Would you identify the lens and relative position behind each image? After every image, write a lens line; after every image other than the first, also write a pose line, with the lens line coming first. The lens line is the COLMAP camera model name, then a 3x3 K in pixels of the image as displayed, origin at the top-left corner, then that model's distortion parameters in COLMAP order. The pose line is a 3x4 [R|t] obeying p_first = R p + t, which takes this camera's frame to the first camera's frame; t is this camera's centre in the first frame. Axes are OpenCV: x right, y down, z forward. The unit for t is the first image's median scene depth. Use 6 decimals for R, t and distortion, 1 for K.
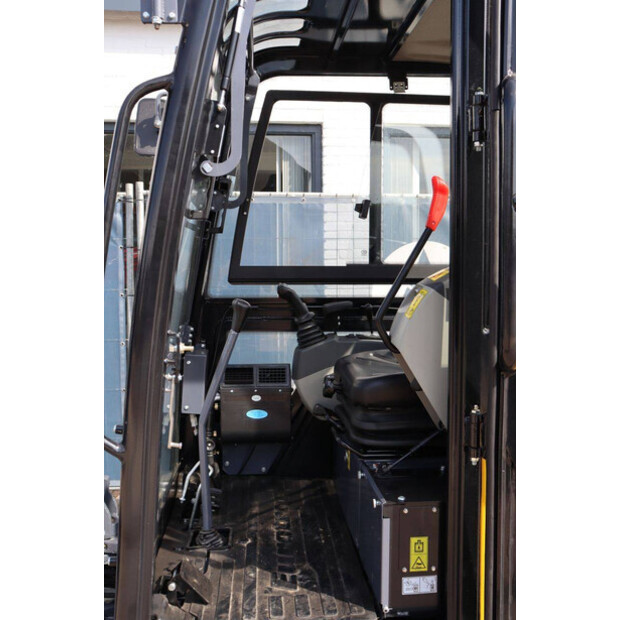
lens RADIAL K [[755.2, 0, 310.0], [0, 755.2, 310.0], [0, 0, 1]] dist [0.010005, 0.031556]
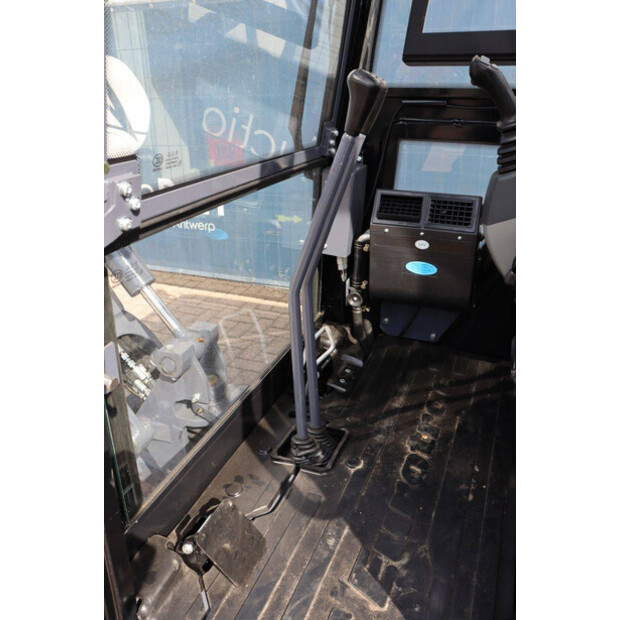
lens RADIAL K [[519.7, 0, 310.0], [0, 519.7, 310.0], [0, 0, 1]] dist [-0.183364, 0.190388]
pose [[0.887162, 0.176076, -0.426544, 0.043814], [-0.019187, 0.937617, 0.347140, 0.016141], [0.461058, -0.299785, 0.835197, 0.564924]]
